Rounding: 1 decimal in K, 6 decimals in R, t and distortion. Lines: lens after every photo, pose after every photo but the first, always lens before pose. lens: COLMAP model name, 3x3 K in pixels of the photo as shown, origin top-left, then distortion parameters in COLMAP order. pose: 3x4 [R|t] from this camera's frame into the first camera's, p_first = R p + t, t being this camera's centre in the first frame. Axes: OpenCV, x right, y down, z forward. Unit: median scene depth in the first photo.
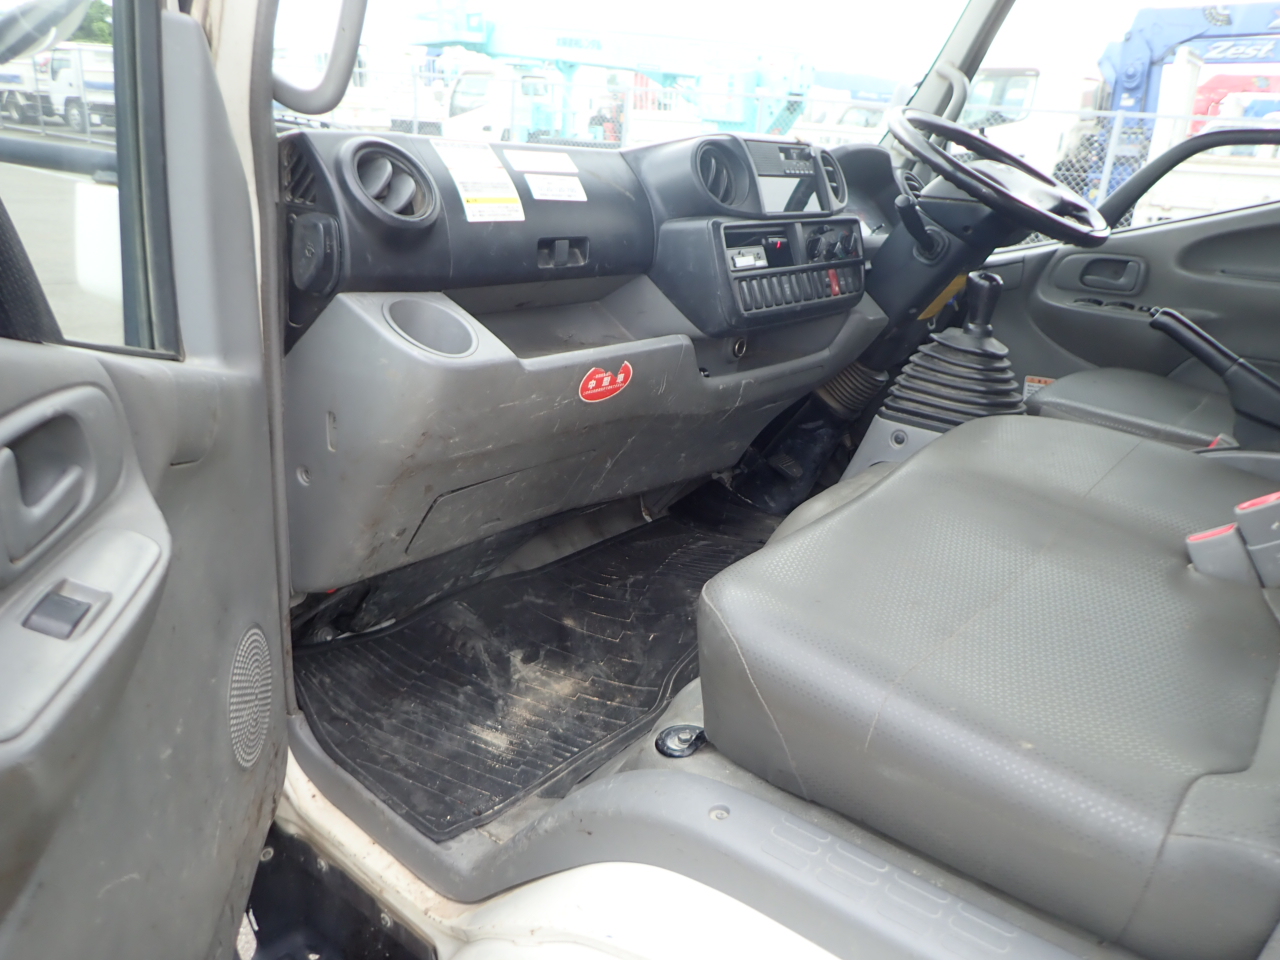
lens RADIAL K [[964.0, 0, 649.9], [0, 964.0, 420.9], [0, 0, 1]] dist [0.002204, 0.010291]
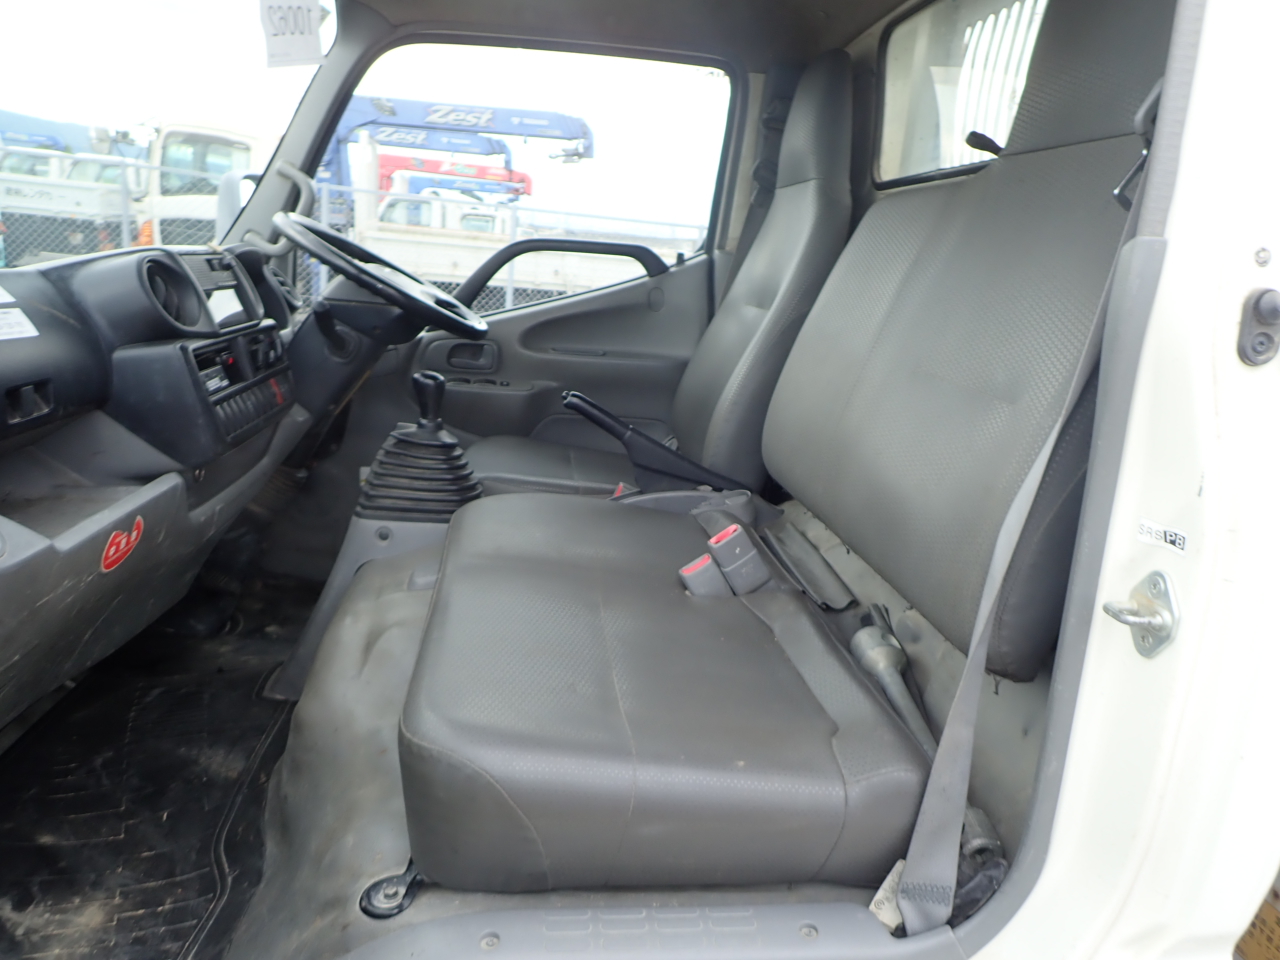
lens RADIAL K [[953.0, 0, 623.0], [0, 953.0, 418.2], [0, 0, 1]] dist [0.009071, -0.023185]
pose [[0.713666, -0.119814, 0.690164, -0.259358], [0.156479, 0.987634, 0.009647, -0.077175], [-0.682785, 0.101111, 0.723589, 0.053561]]
